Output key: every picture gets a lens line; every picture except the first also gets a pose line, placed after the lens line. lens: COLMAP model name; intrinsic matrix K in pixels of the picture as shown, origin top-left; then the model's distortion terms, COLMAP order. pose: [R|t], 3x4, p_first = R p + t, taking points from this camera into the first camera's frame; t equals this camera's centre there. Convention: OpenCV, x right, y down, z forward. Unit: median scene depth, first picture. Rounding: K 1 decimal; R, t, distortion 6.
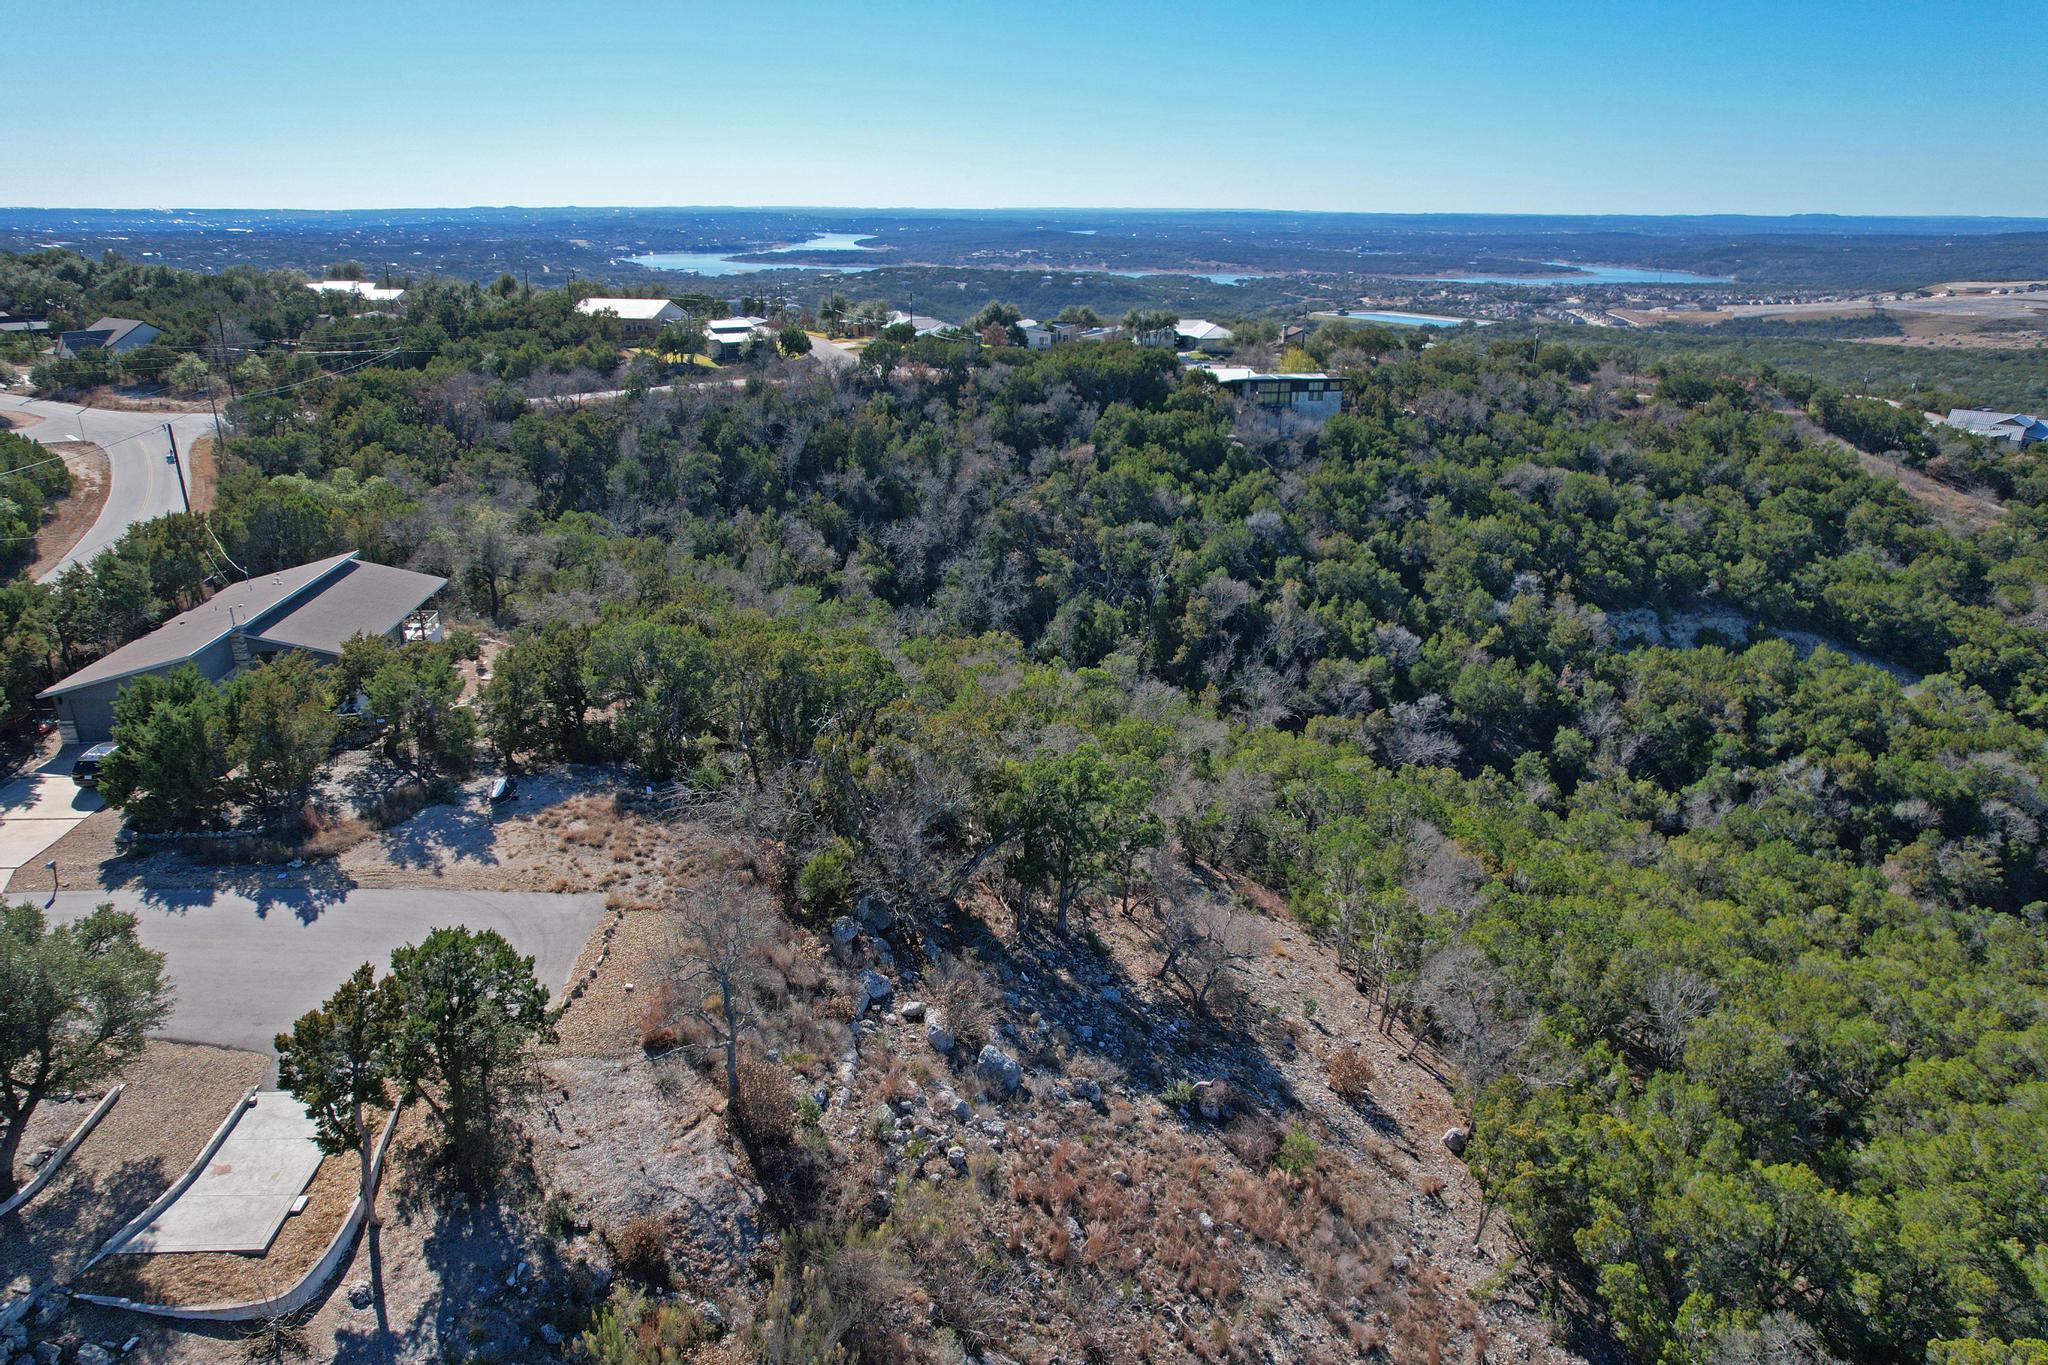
lens RADIAL K [[1307.9, 0, 1022.3], [0, 1307.9, 687.6], [0, 0, 1]] dist [-0.078853, 0.073668]
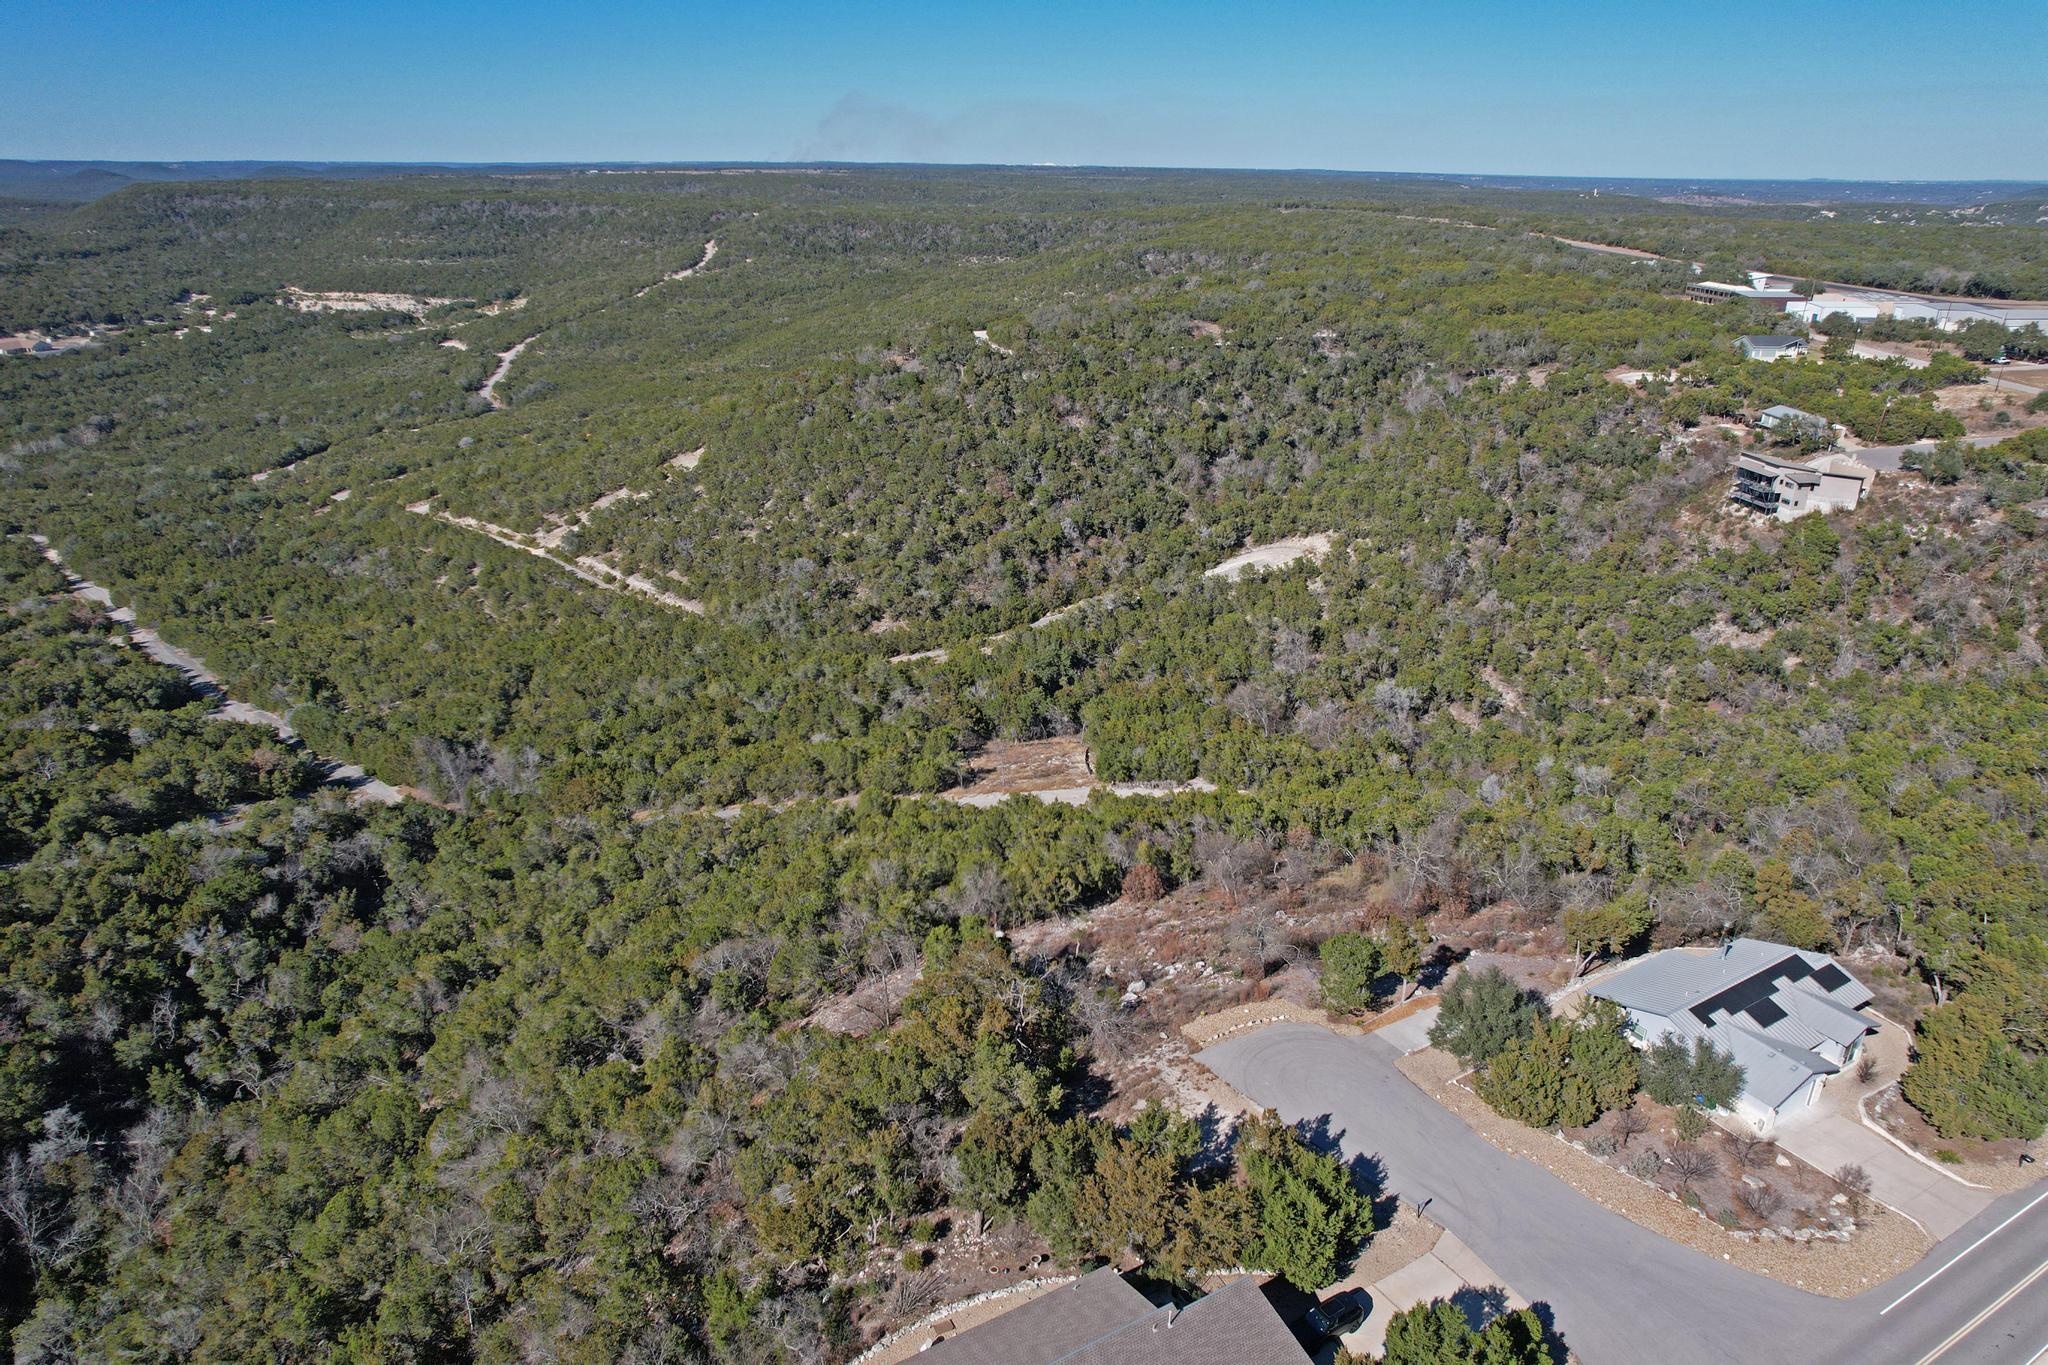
lens RADIAL K [[1304.7, 0, 1021.9], [0, 1304.7, 693.4], [0, 0, 1]] dist [-0.076724, 0.071152]
pose [[-0.429610, -0.352673, 0.831298, -0.506876], [0.306356, 0.809062, 0.501562, -0.399730], [-0.849459, 0.470149, -0.239538, 0.466549]]
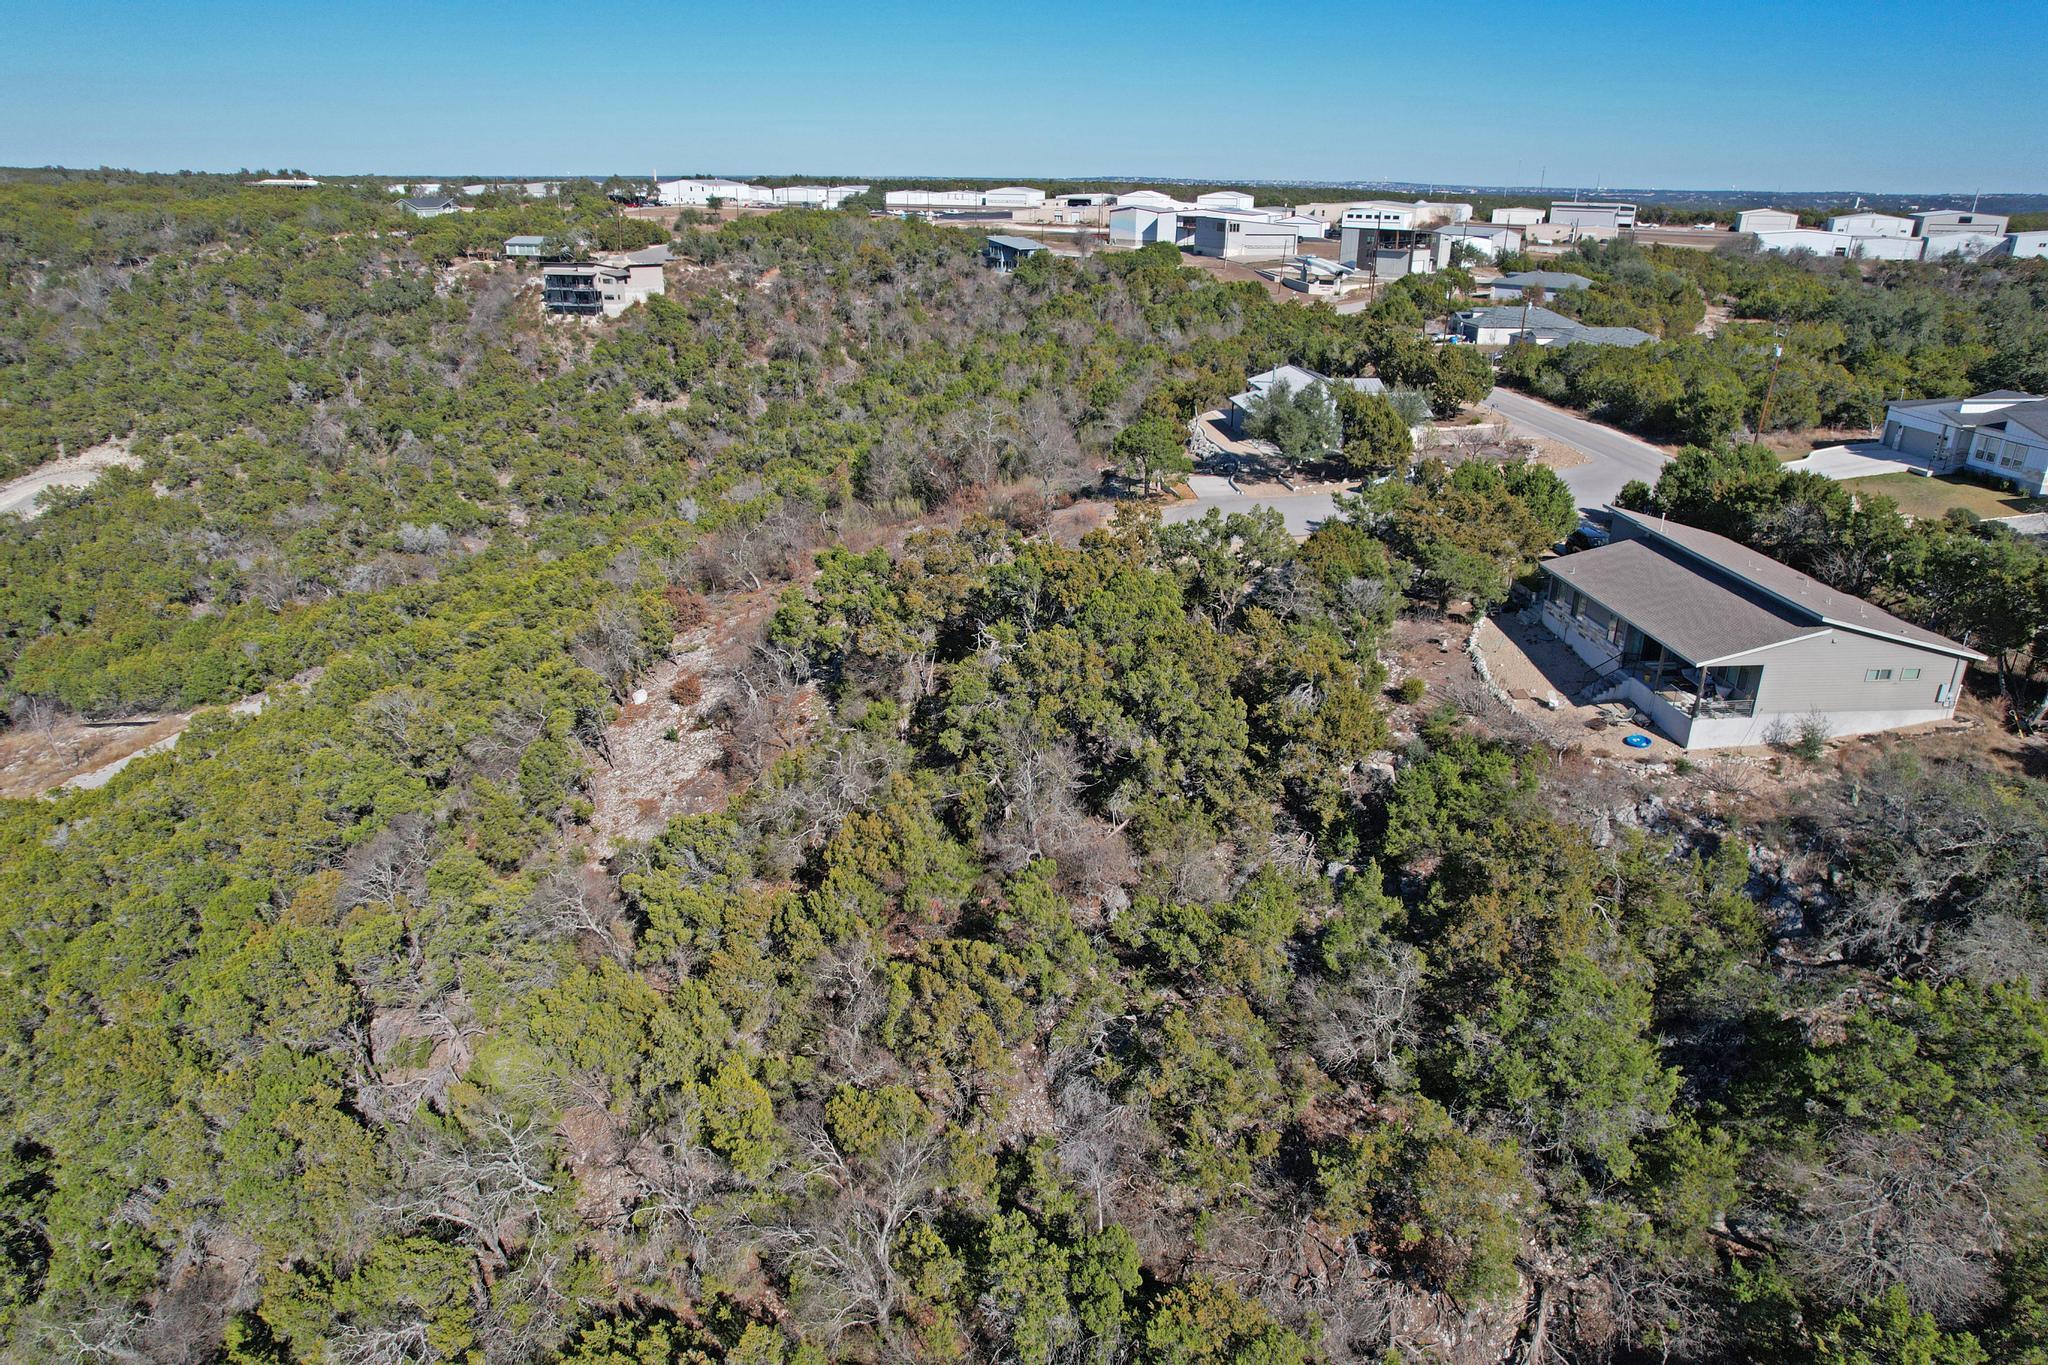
lens RADIAL K [[1311.5, 0, 1022.1], [0, 1311.5, 685.1], [0, 0, 1]] dist [-0.080540, 0.075238]
pose [[-0.999857, -0.016368, 0.004211, -0.052426], [-0.009348, 0.743163, 0.669045, -0.265768], [-0.014080, 0.668910, -0.743210, 0.776744]]
